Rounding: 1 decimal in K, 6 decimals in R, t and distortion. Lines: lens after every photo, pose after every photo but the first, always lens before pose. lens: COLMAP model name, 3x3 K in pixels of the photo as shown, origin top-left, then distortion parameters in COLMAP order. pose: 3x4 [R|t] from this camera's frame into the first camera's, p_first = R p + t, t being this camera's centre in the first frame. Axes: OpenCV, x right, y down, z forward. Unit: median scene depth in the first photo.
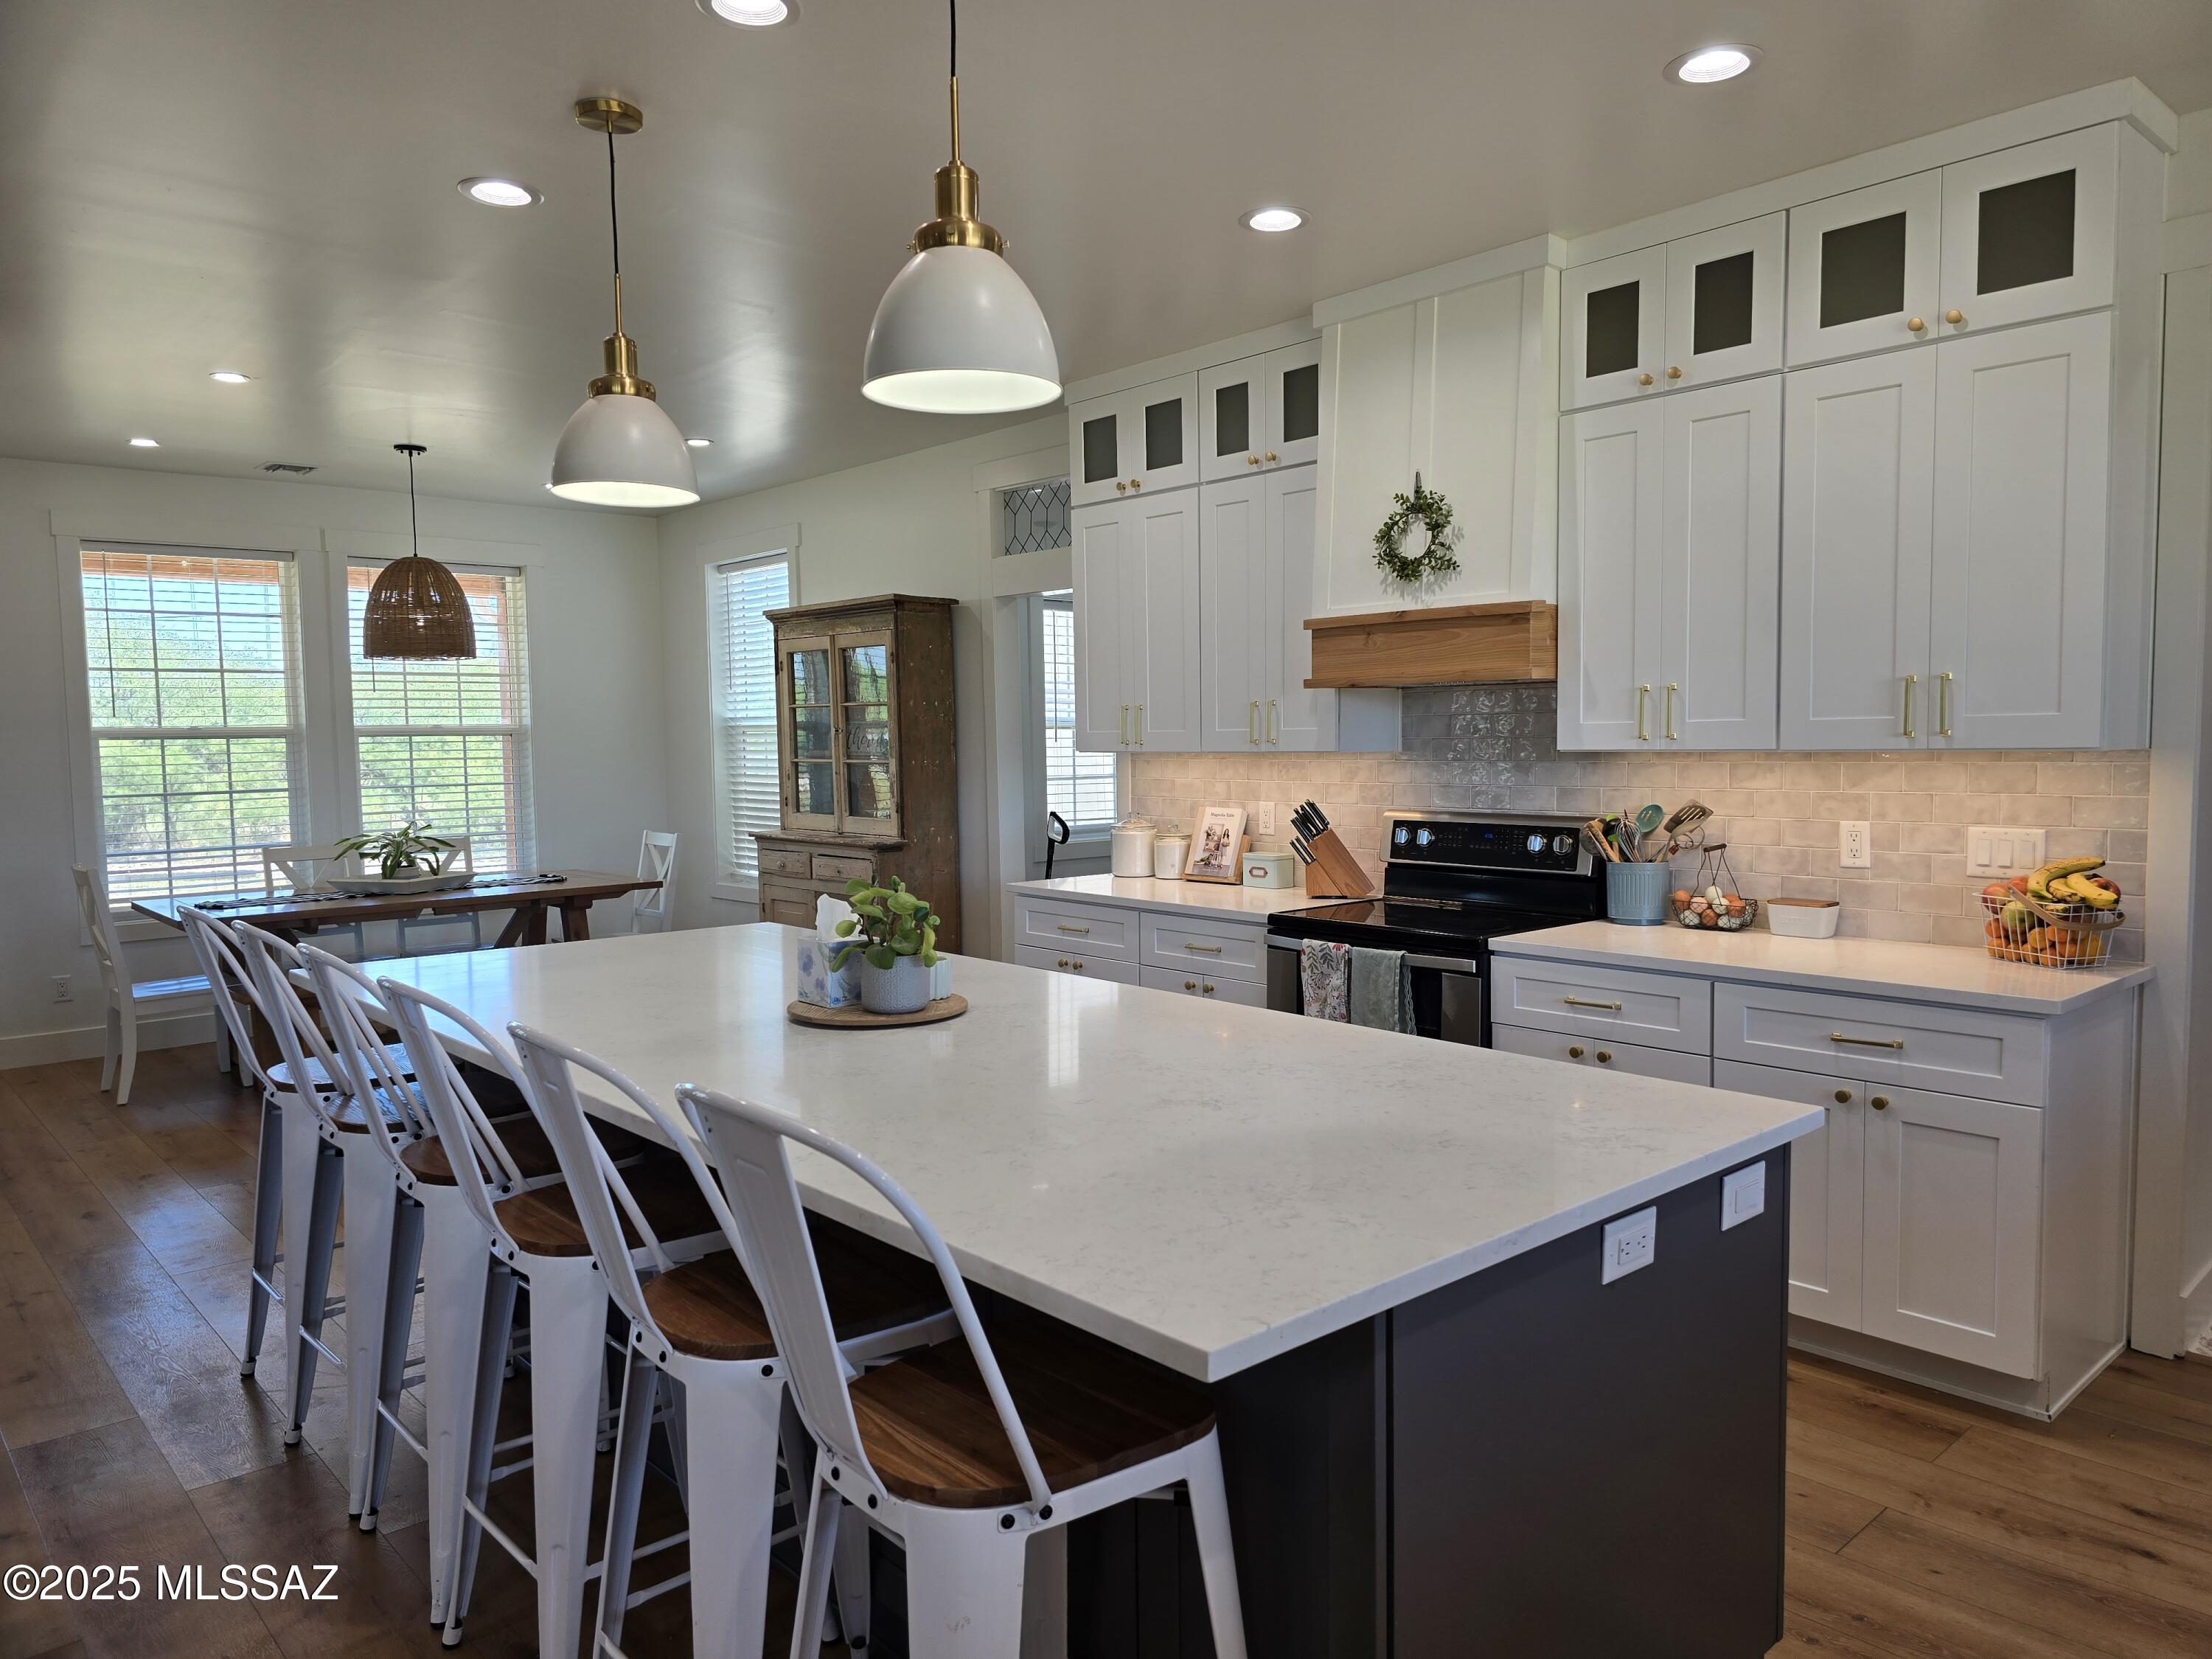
lens RADIAL K [[1498.2, 0, 1114.3], [0, 1498.2, 833.5], [0, 0, 1]] dist [0.047666, -0.010916]
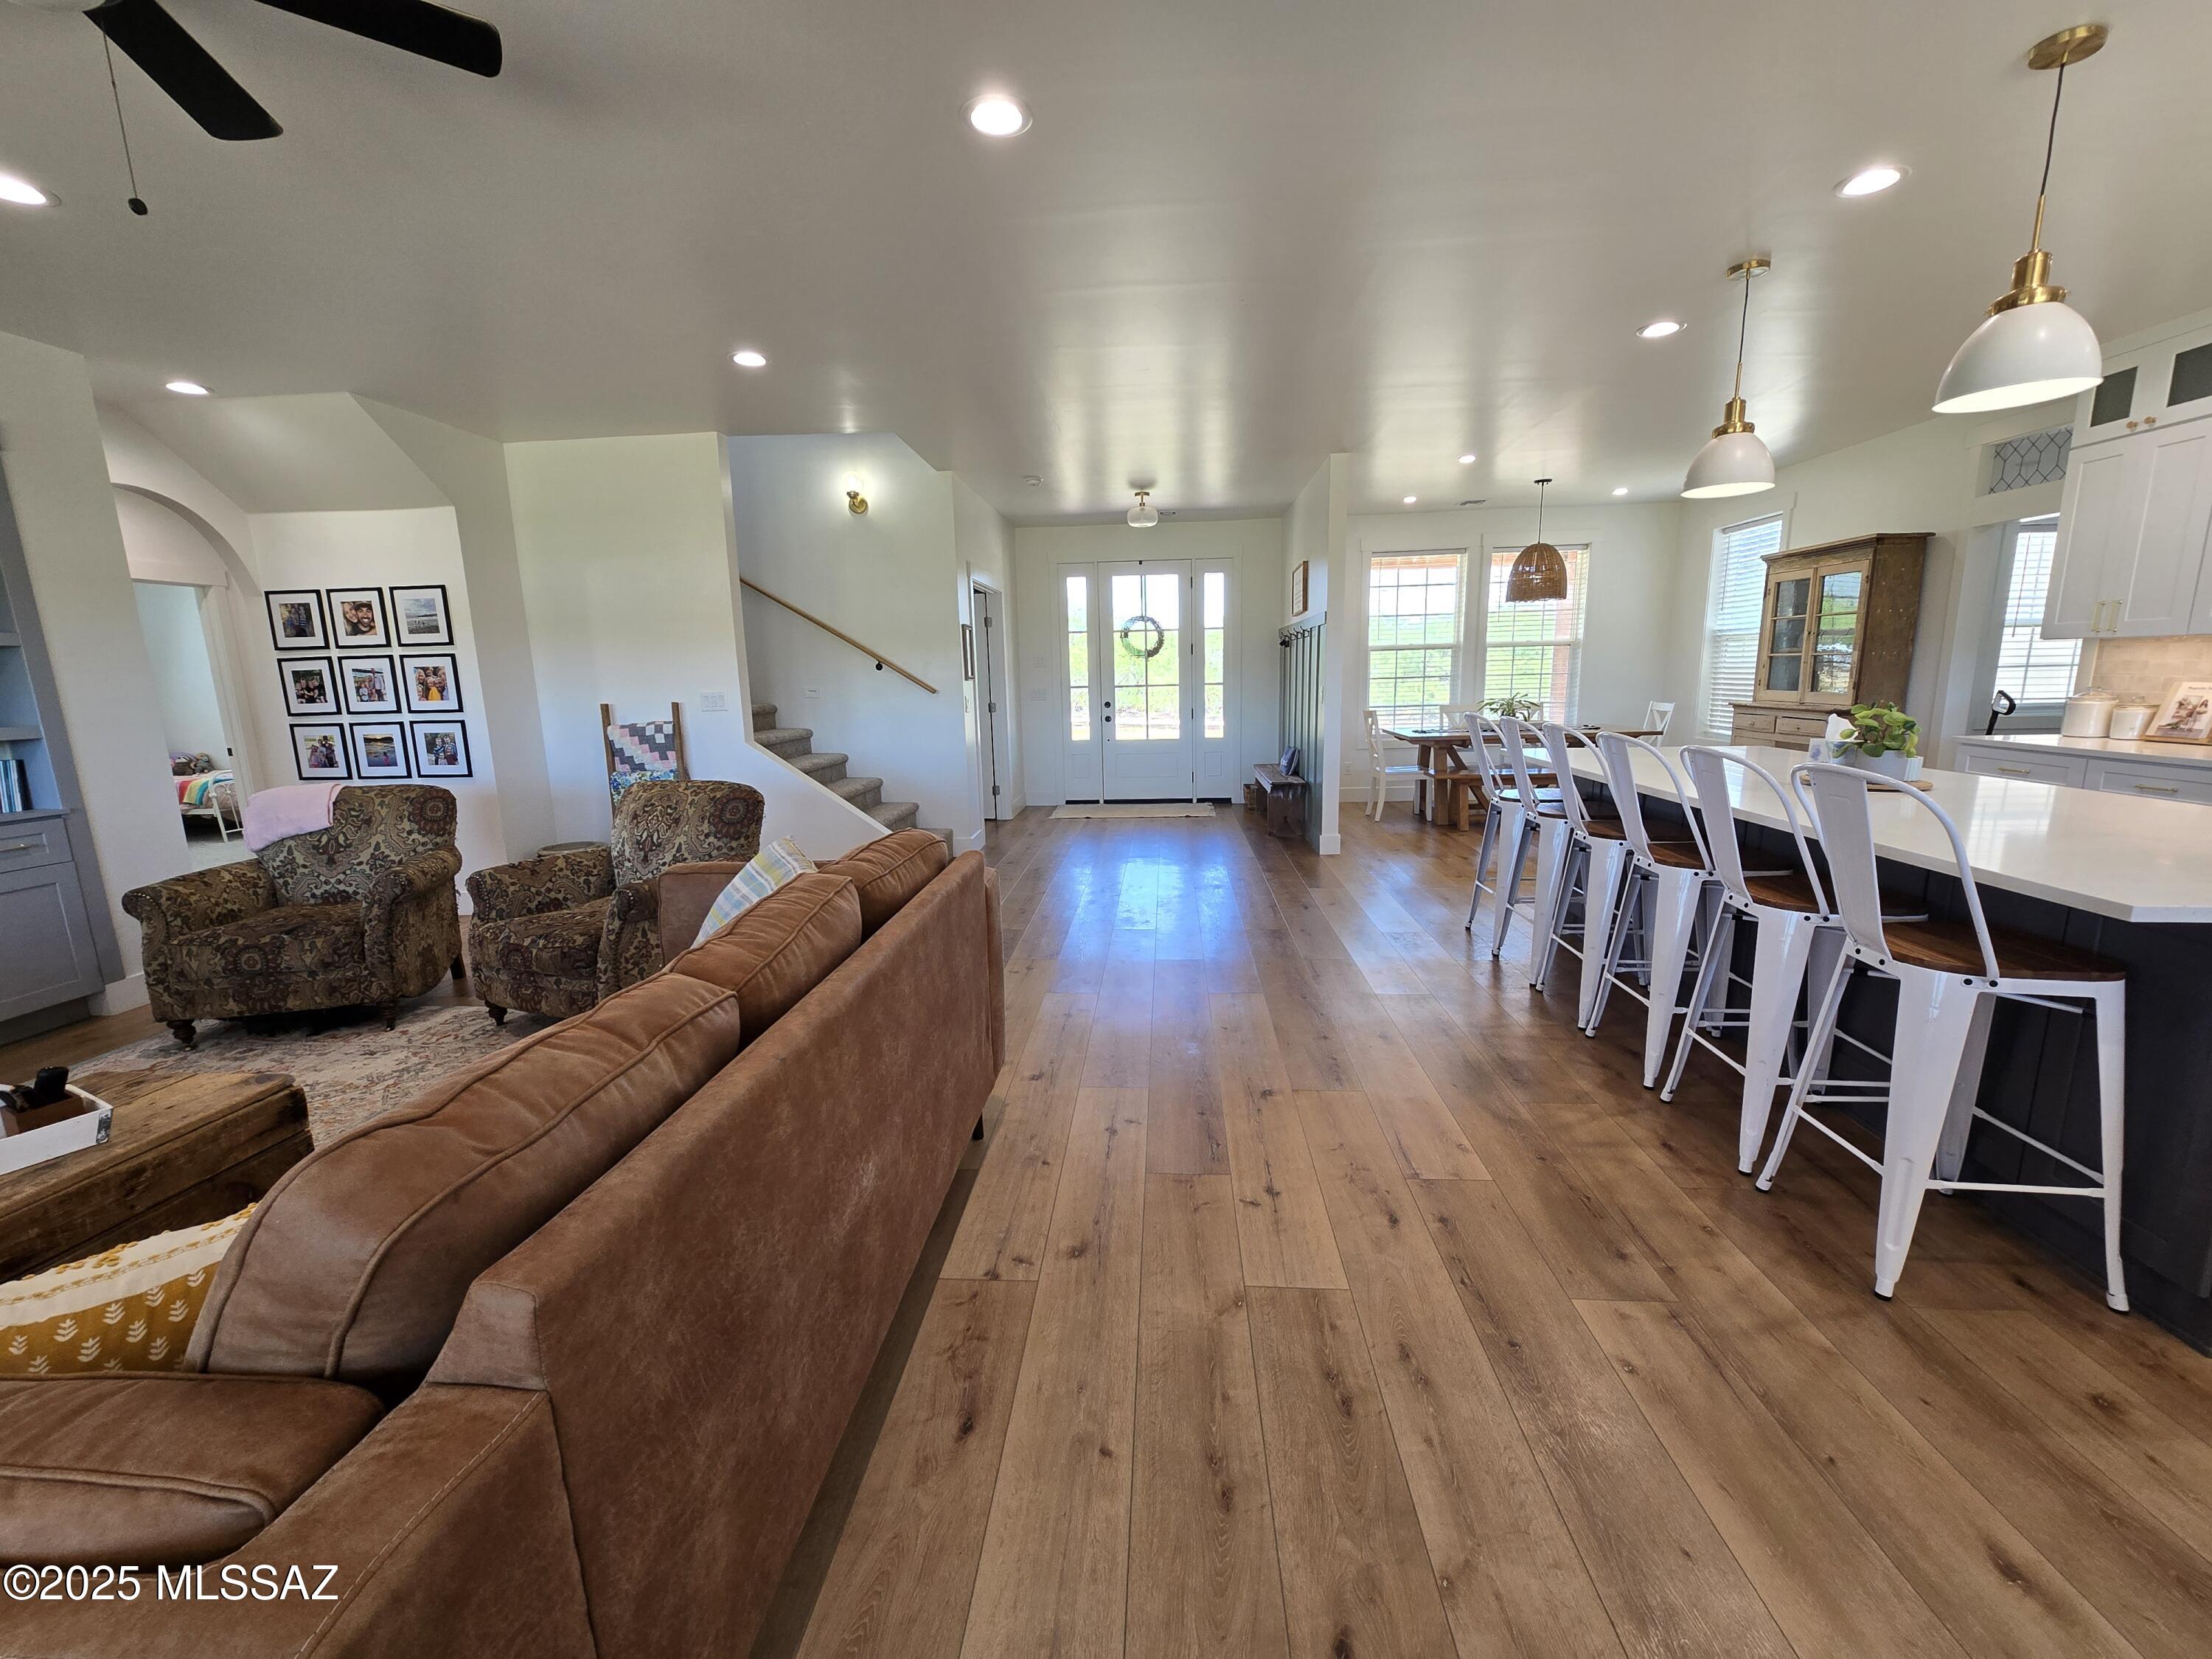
lens RADIAL K [[909.0, 0, 1092.7], [0, 909.0, 845.2], [0, 0, 1]] dist [-0.003595, 0.002539]
pose [[0.691195, 0.128536, -0.711146, -0.009085], [-0.029516, 0.988255, 0.149934, 0.027516], [0.722066, -0.082643, 0.686871, -0.166956]]
